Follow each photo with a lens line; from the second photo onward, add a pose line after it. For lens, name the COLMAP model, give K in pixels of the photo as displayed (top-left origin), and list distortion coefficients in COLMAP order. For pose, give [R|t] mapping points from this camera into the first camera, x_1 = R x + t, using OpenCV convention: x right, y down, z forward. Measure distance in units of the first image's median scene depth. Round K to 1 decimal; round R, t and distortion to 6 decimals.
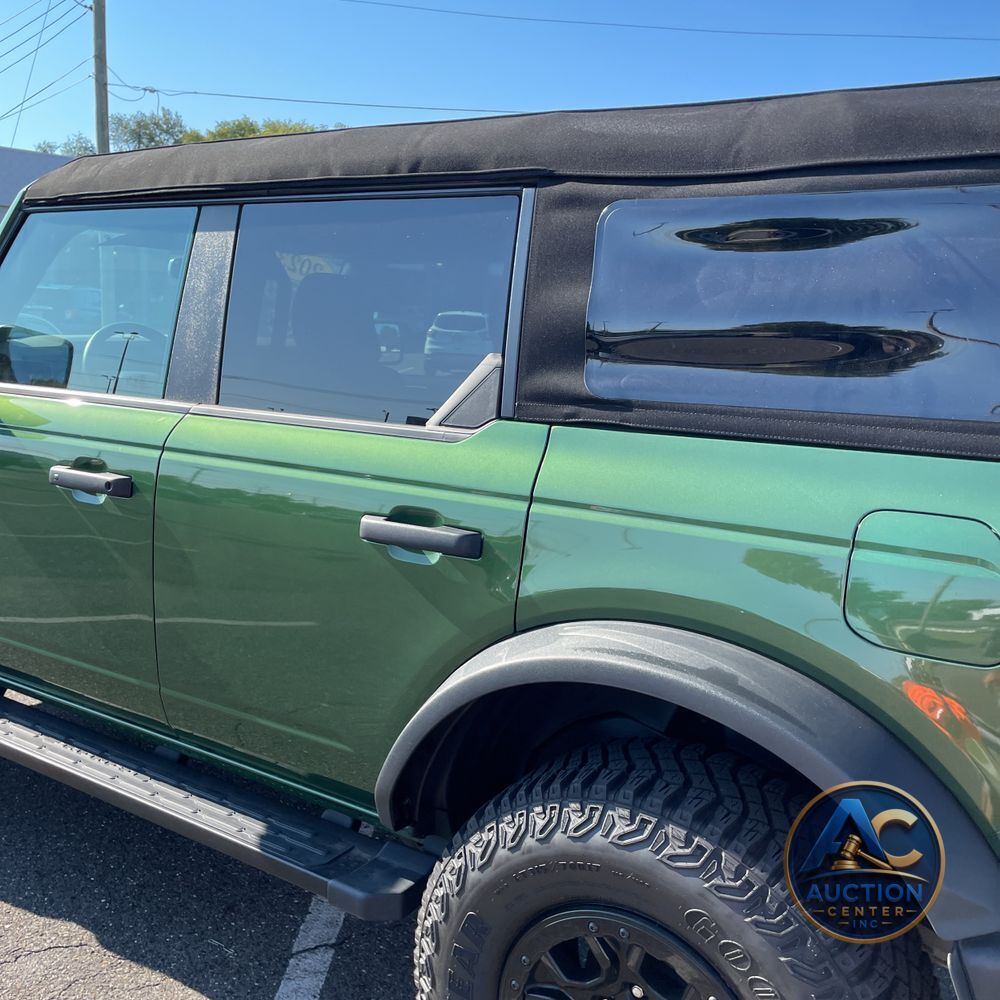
lens RADIAL K [[1030.2, 0, 497.0], [0, 1030.2, 503.2], [0, 0, 1]] dist [0.046875, 0.000000]
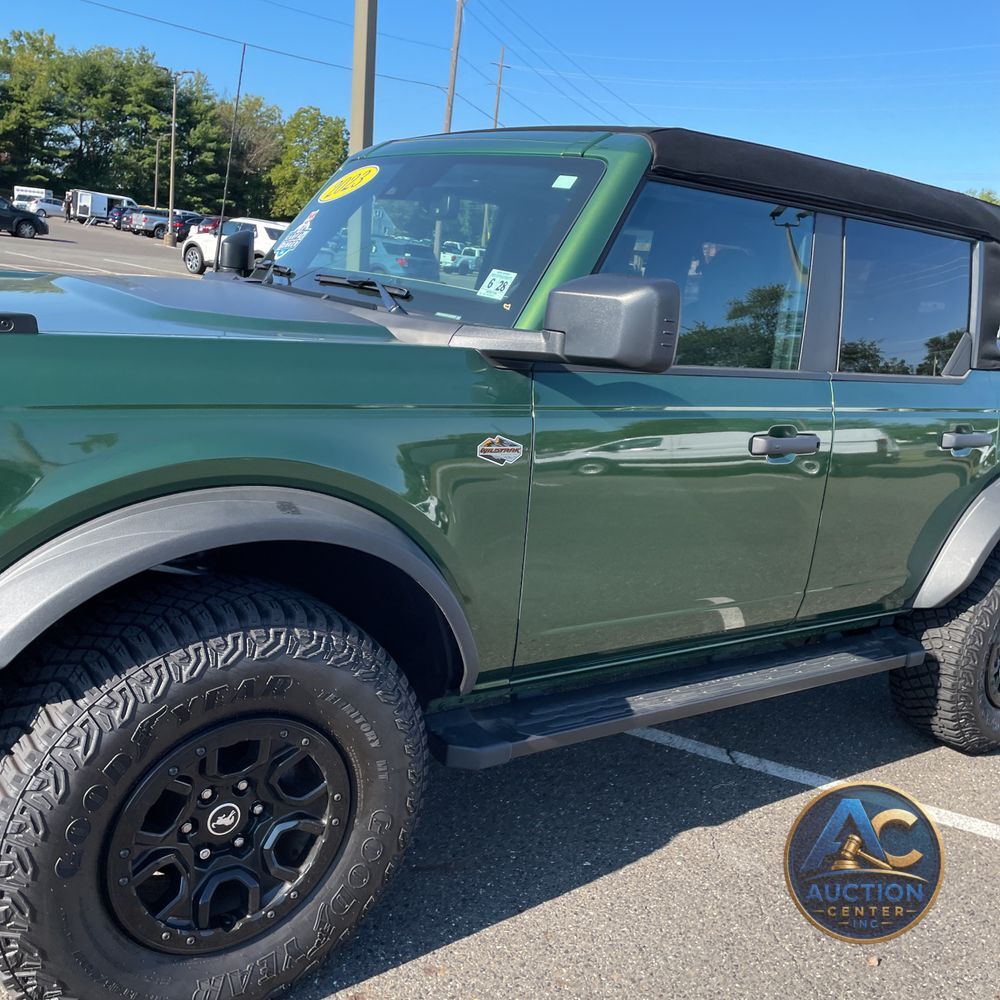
lens RADIAL K [[1030.2, 0, 491.8], [0, 1030.2, 502.7], [0, 0, 1]] dist [0.046875, 0.000000]
pose [[0.344837, -0.211670, 0.914485, -1.683617], [0.059496, 0.977213, 0.203754, -0.228450], [-0.936775, -0.015853, 0.349573, 0.943076]]
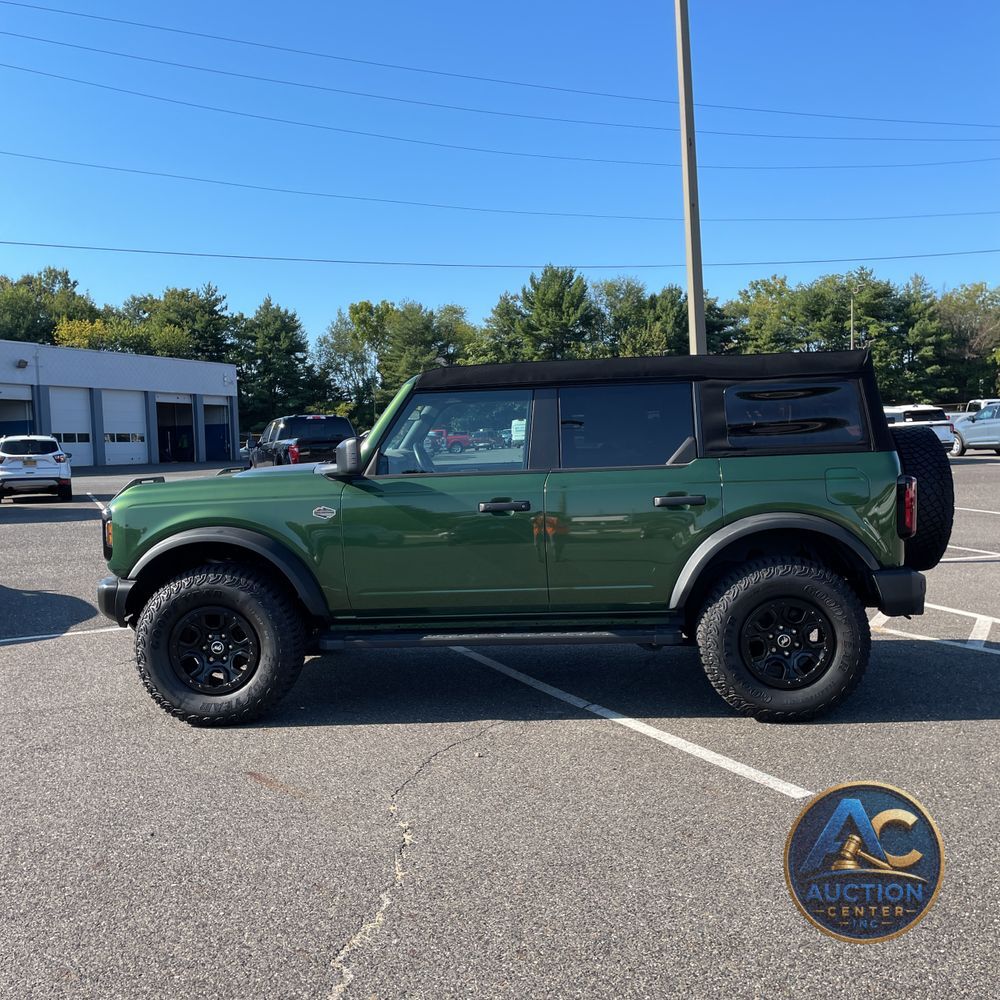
lens RADIAL K [[1030.2, 0, 503.0], [0, 1030.2, 498.1], [0, 0, 1]] dist [0.046875, 0.000000]
pose [[0.854972, -0.099164, 0.509106, -1.648397], [0.152745, 0.986163, -0.064428, 0.112756], [-0.495672, 0.132847, 0.858289, -1.030750]]
